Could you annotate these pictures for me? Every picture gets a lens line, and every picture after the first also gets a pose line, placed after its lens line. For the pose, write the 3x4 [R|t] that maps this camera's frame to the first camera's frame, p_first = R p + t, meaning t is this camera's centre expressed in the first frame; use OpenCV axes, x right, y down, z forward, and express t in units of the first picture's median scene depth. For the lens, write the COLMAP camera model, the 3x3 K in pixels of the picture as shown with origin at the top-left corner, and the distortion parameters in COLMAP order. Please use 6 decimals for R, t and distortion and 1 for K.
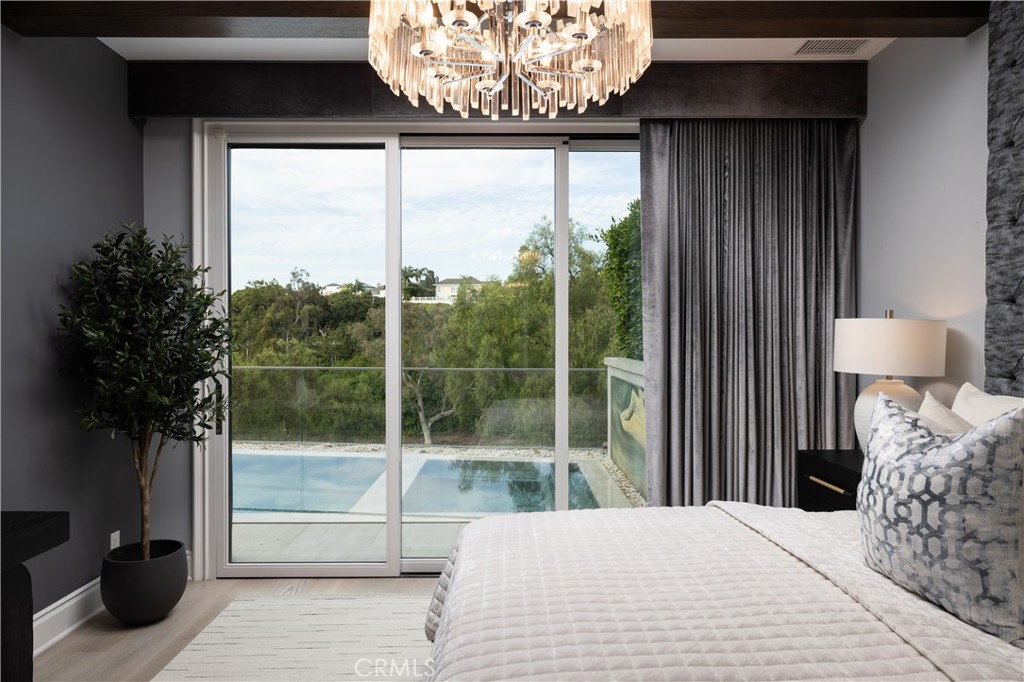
lens RADIAL K [[657.5, 0, 516.3], [0, 657.5, 338.3], [0, 0, 1]] dist [0.002190, -0.004131]
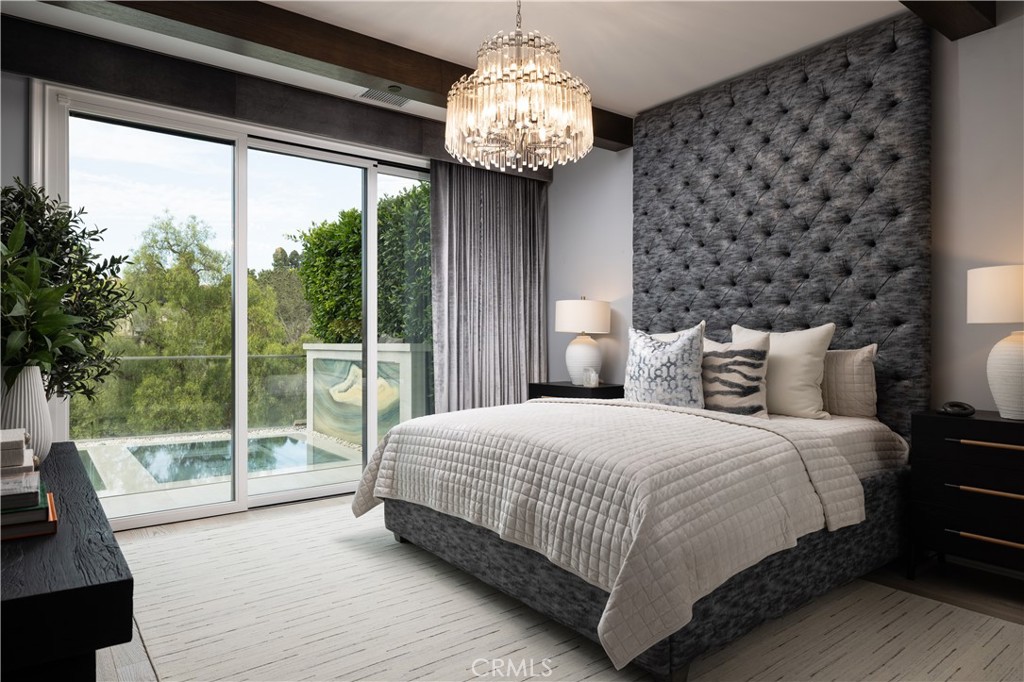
lens RADIAL K [[648.5, 0, 504.4], [0, 648.5, 342.4], [0, 0, 1]] dist [-0.002697, -0.000141]
pose [[0.794418, 0.001830, 0.607369, -0.786380], [0.004454, 0.999951, -0.008840, 0.113059], [-0.607356, 0.009728, 0.794371, -0.306851]]
